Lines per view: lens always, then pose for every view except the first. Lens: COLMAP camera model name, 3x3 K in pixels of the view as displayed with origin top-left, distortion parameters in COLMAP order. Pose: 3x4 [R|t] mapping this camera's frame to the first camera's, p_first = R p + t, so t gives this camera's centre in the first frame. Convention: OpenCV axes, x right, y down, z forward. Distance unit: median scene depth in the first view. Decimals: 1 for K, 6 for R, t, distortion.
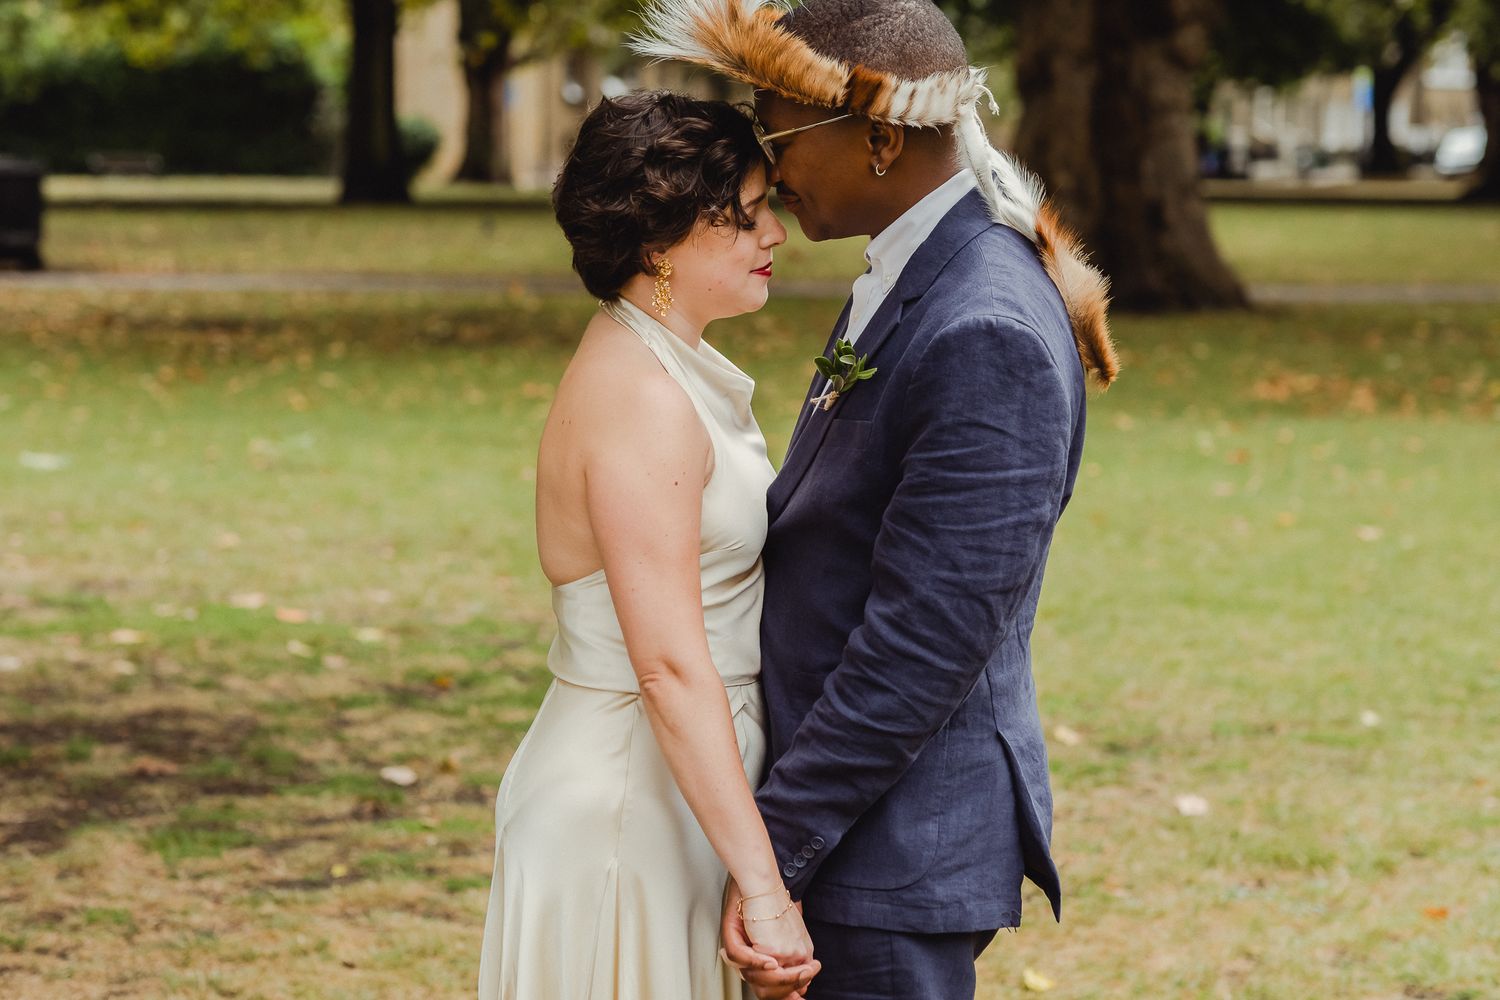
lens RADIAL K [[3634.9, 0, 835.5], [0, 3634.9, 616.1], [0, 0, 1]] dist [-0.016230, 0.640364]
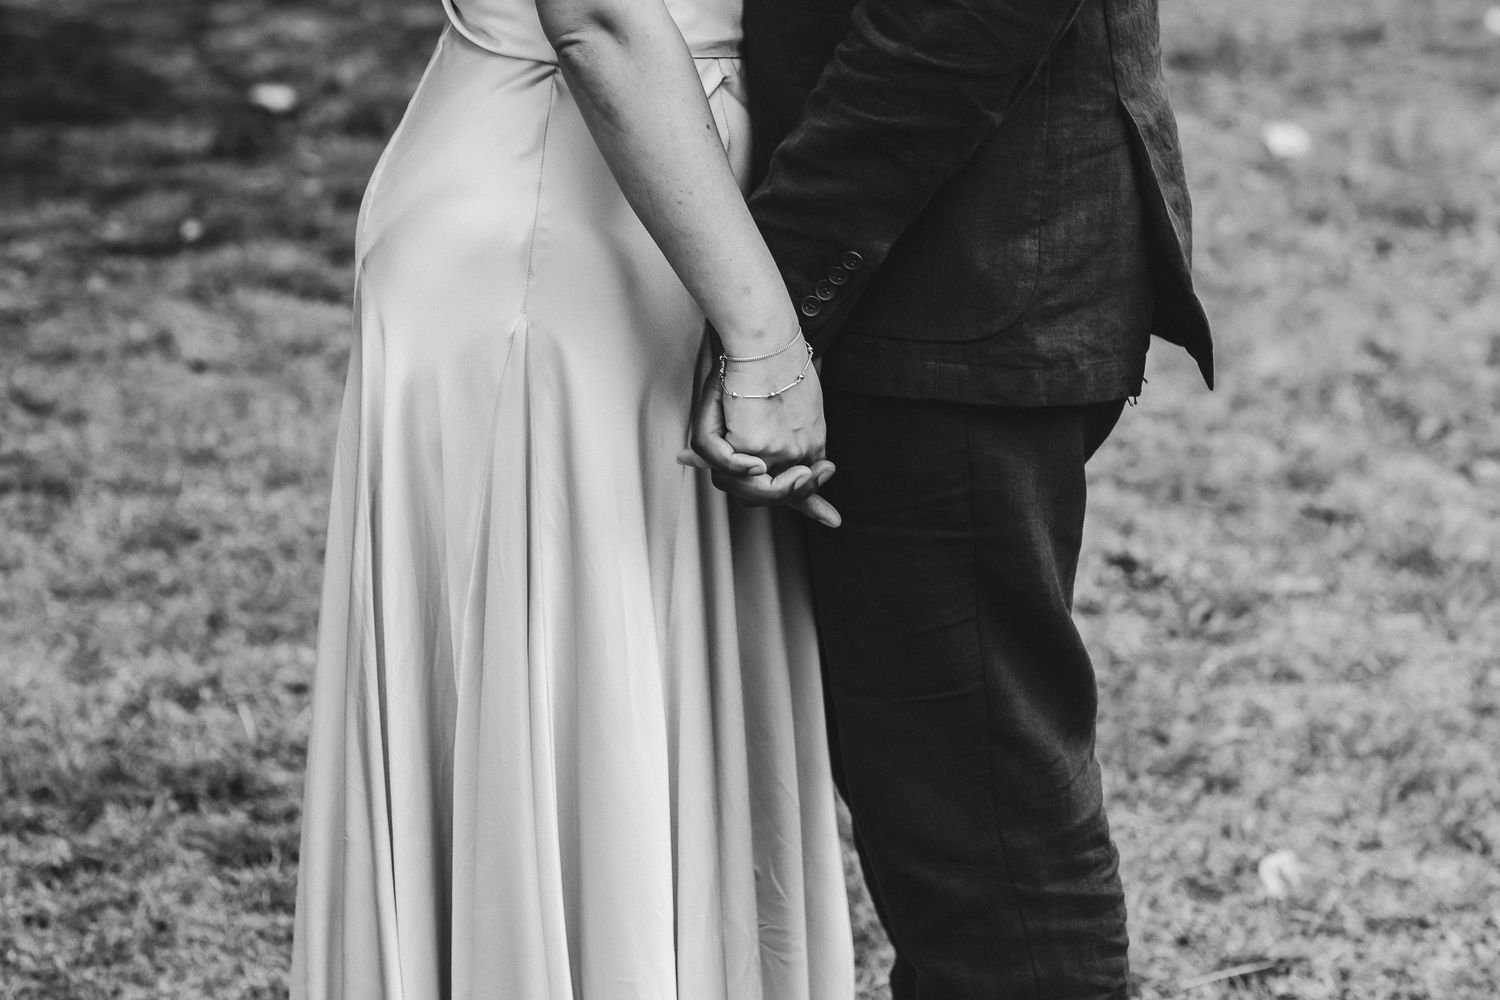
lens RADIAL K [[3634.9, 0, 835.5], [0, 3634.9, 616.1], [0, 0, 1]] dist [-0.016230, 0.640364]
pose [[0.999913, -0.001394, 0.013150, -0.009753], [-0.001320, 0.978927, 0.204205, -0.007459], [-0.013158, -0.204204, 0.978840, 0.218425]]
